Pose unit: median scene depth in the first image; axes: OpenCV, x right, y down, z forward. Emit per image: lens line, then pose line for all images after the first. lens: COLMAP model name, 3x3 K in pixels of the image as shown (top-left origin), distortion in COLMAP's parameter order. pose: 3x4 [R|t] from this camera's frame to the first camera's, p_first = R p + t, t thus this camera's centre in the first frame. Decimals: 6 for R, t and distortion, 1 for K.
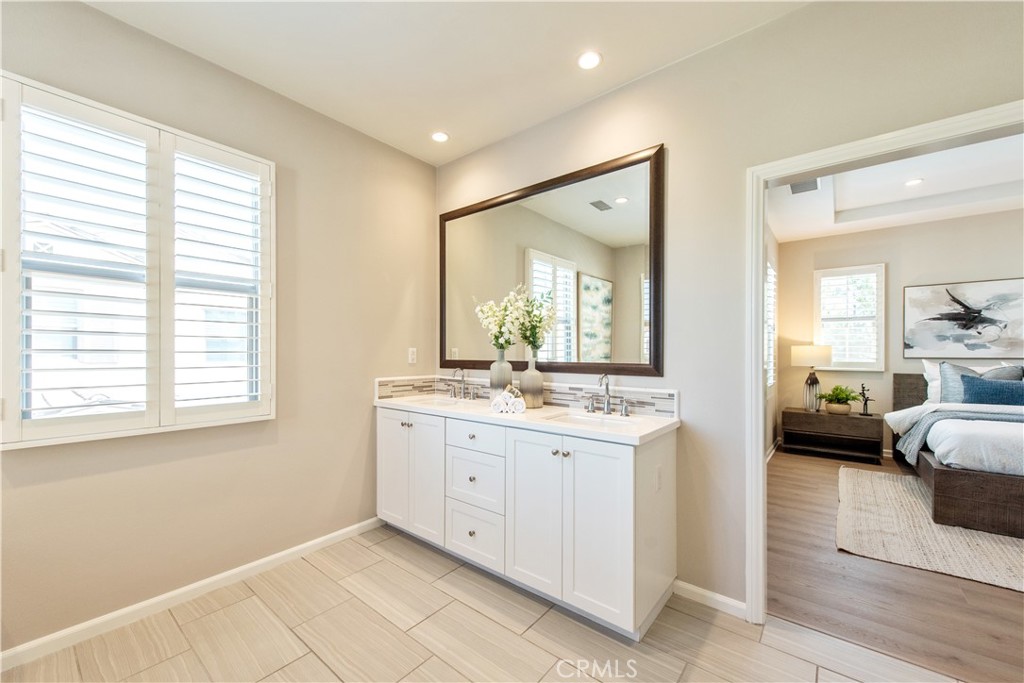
lens RADIAL K [[405.0, 0, 525.6], [0, 405.0, 348.8], [0, 0, 1]] dist [0.012704, -0.002152]
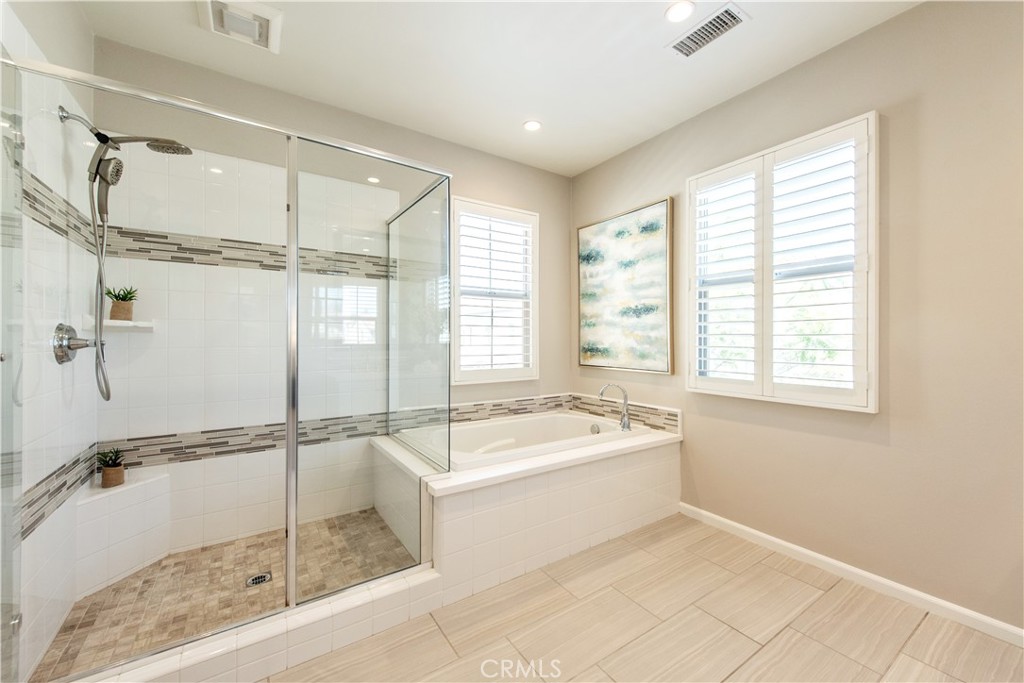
lens RADIAL K [[405.0, 0, 515.5], [0, 405.0, 337.6], [0, 0, 1]] dist [0.012704, -0.002152]
pose [[-0.313402, -0.013338, -0.949527, 0.520600], [0.000031, 0.999901, -0.014056, 0.033248], [0.949620, -0.004435, -0.313371, 0.690935]]
